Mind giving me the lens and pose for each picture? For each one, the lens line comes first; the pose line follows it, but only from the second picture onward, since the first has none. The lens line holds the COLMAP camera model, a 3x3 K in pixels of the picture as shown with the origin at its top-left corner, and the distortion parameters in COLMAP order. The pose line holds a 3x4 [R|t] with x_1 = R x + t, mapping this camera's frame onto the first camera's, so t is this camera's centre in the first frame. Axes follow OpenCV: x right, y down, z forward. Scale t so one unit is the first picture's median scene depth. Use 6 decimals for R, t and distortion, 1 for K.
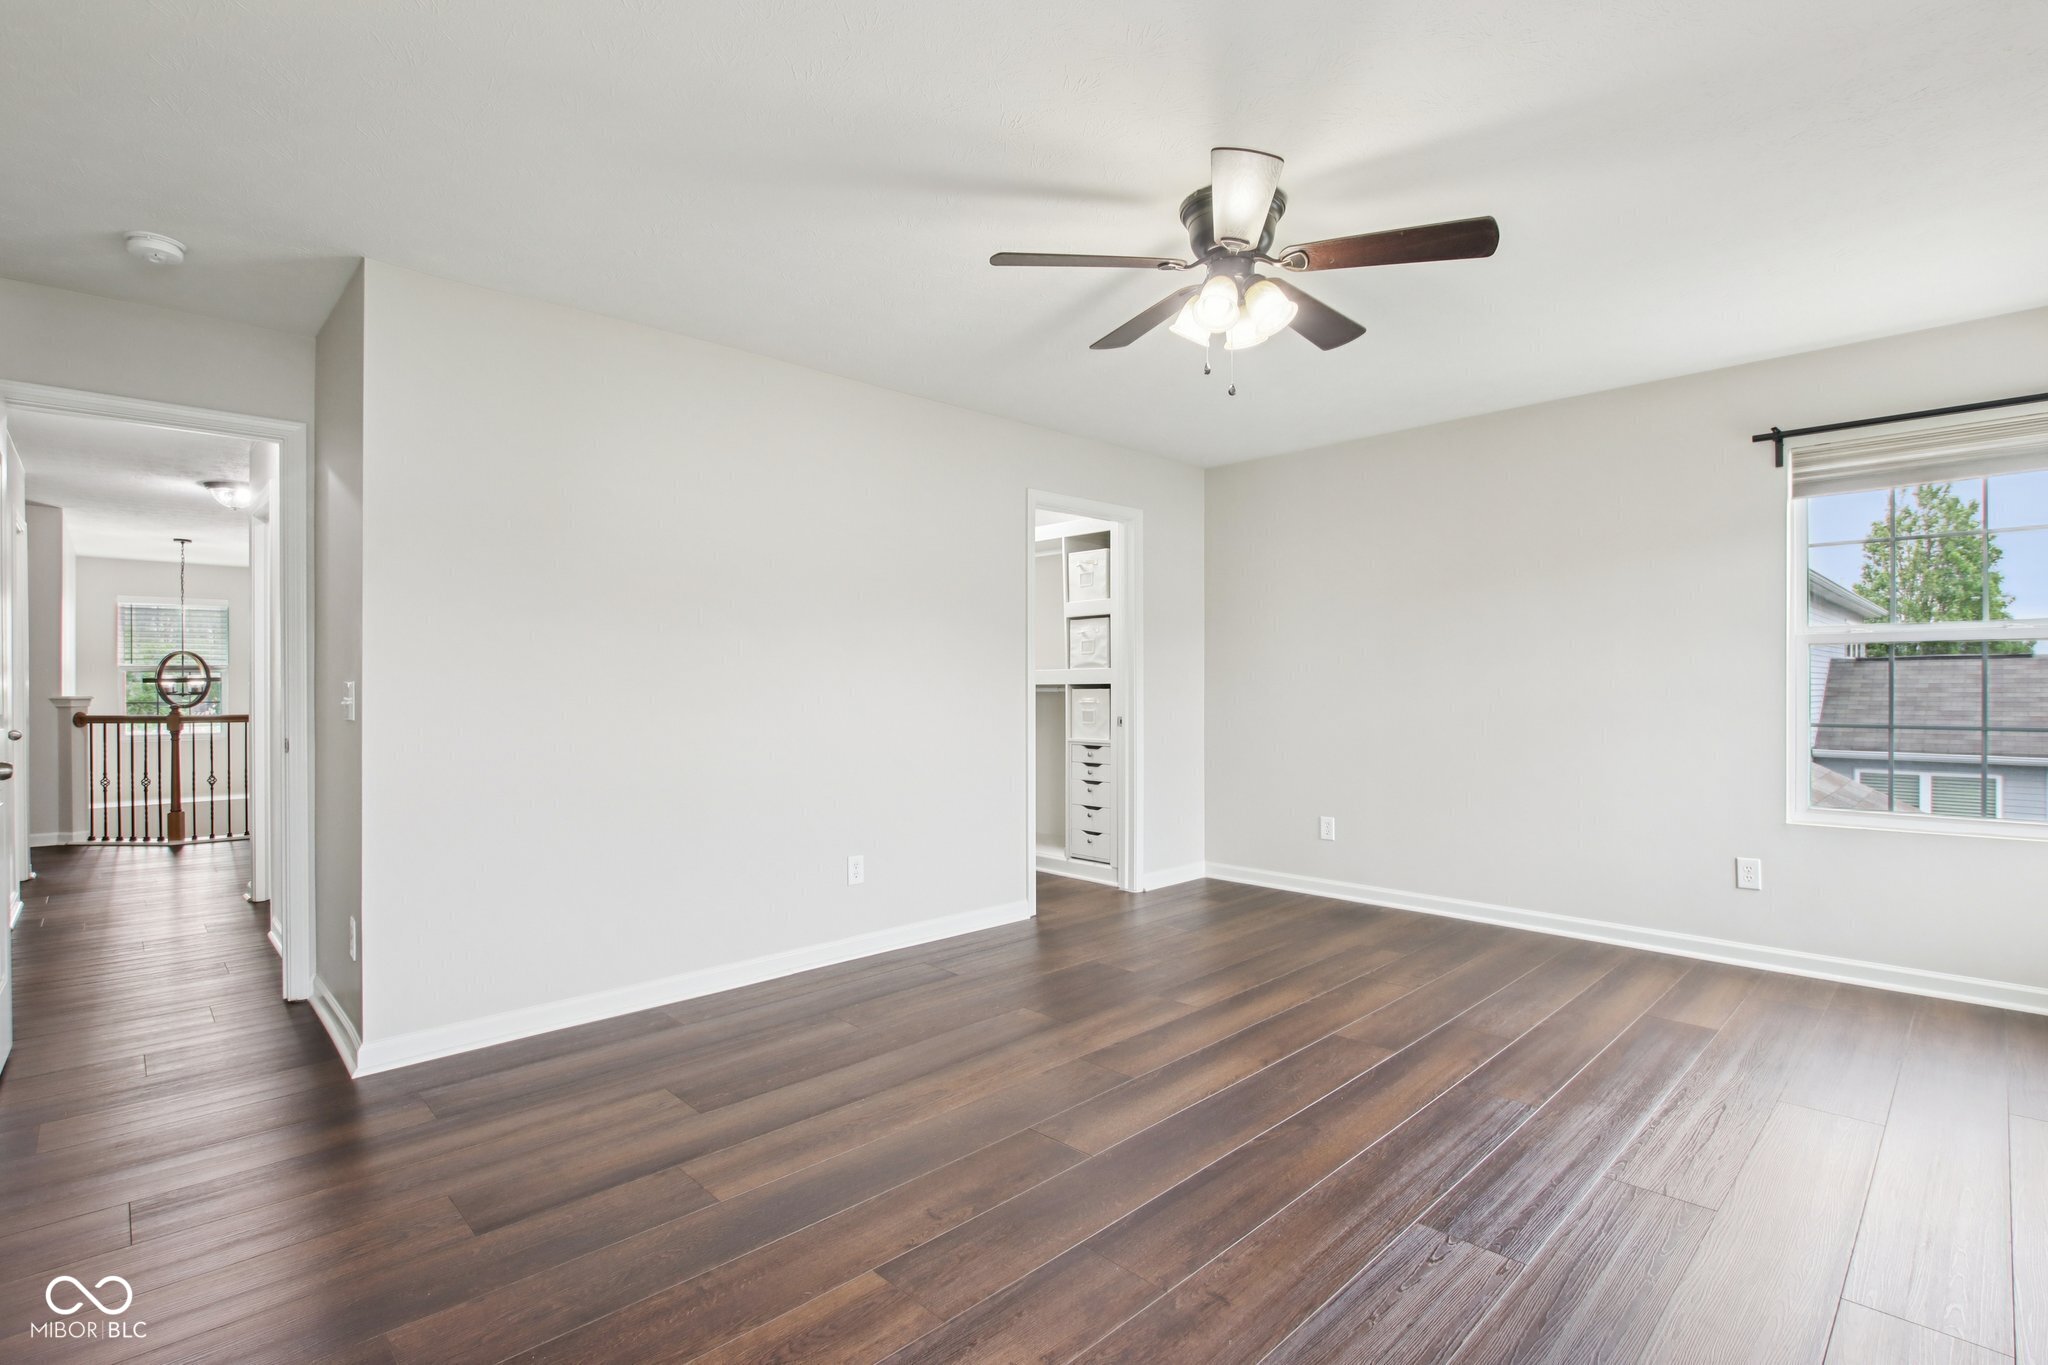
lens RADIAL K [[966.0, 0, 1032.0], [0, 966.0, 687.4], [0, 0, 1]] dist [-0.015538, 0.001494]
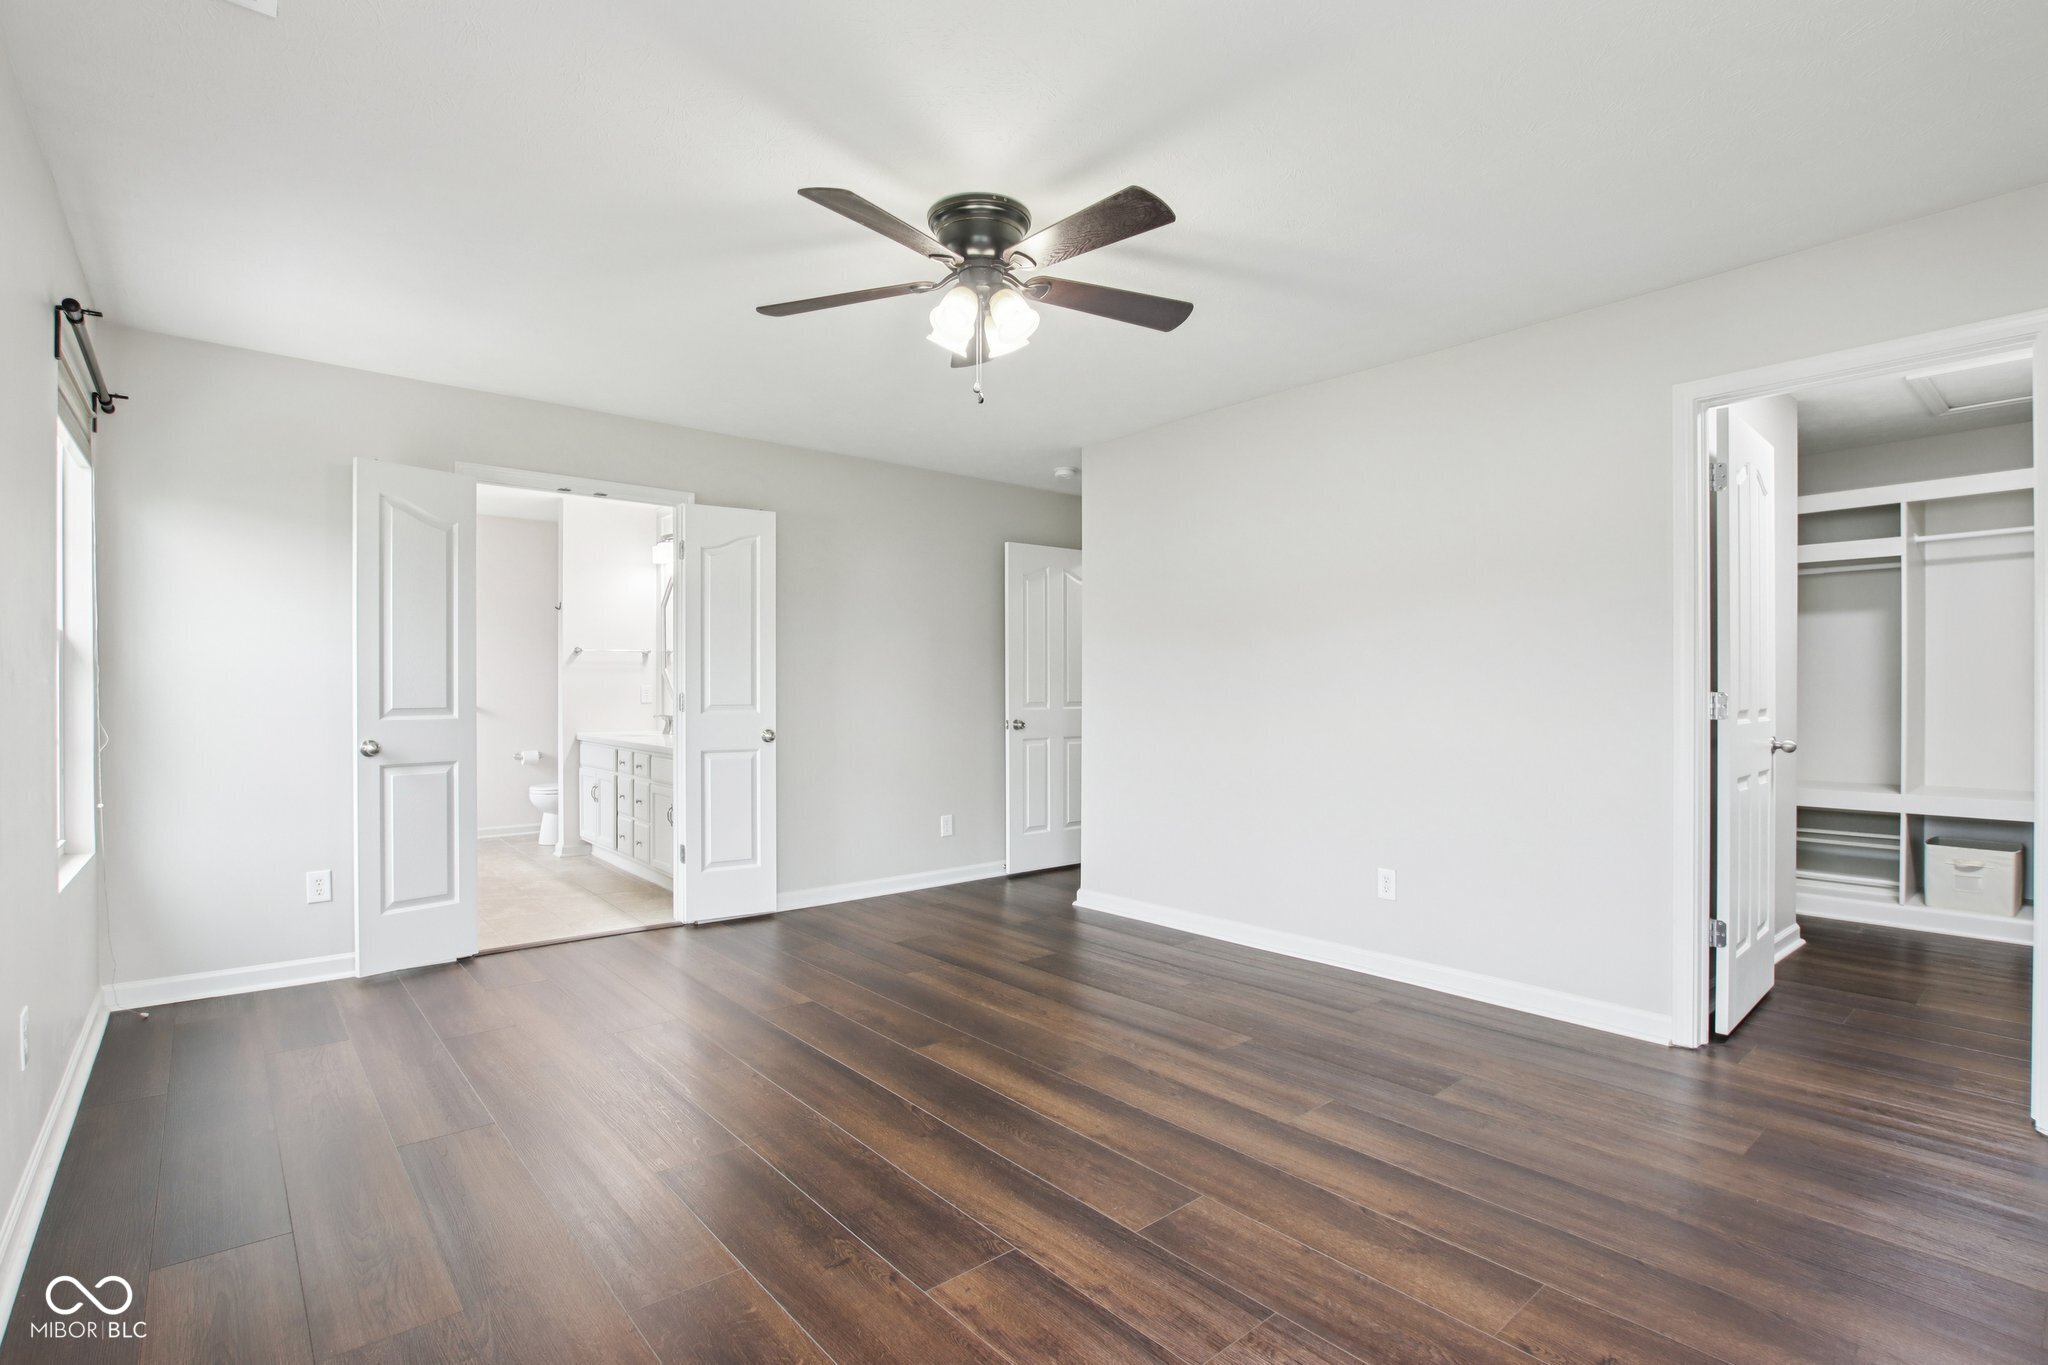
lens RADIAL K [[966.0, 0, 1032.0], [0, 966.0, 687.4], [0, 0, 1]] dist [-0.015538, 0.001494]
pose [[-0.059721, 0.001438, -0.998214, 1.008036], [0.003207, 0.999994, 0.001249, -0.007594], [0.998210, -0.003127, -0.059725, 0.916923]]
